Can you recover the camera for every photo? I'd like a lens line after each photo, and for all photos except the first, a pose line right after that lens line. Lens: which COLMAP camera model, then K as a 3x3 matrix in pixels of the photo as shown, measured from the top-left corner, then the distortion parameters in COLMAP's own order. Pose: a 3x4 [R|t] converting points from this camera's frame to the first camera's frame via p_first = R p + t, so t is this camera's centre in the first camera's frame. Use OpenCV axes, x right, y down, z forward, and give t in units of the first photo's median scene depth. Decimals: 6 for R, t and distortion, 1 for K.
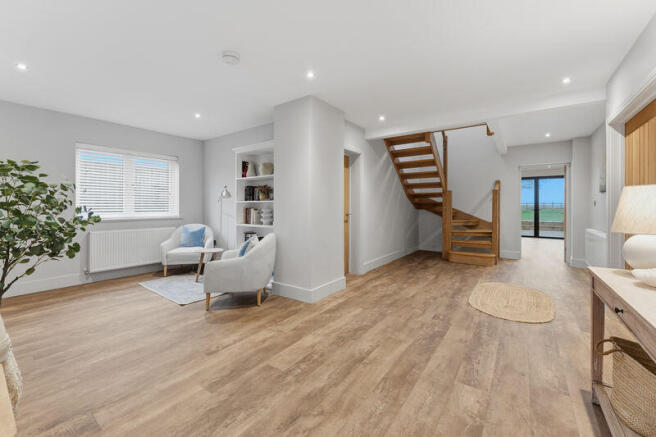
lens RADIAL K [[269.9, 0, 325.7], [0, 269.9, 206.7], [0, 0, 1]] dist [-0.002803, -0.000341]
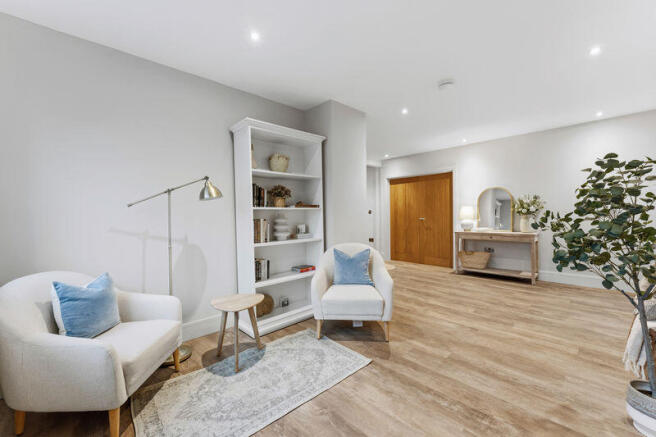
lens RADIAL K [[268.3, 0, 328.8], [0, 268.3, 217.9], [0, 0, 1]] dist [0.001203, 0.000182]
pose [[0.170977, -0.021529, 0.985040, -1.526906], [0.018115, 0.999661, 0.018705, -0.007271], [-0.985109, 0.014646, 0.171309, 1.256572]]
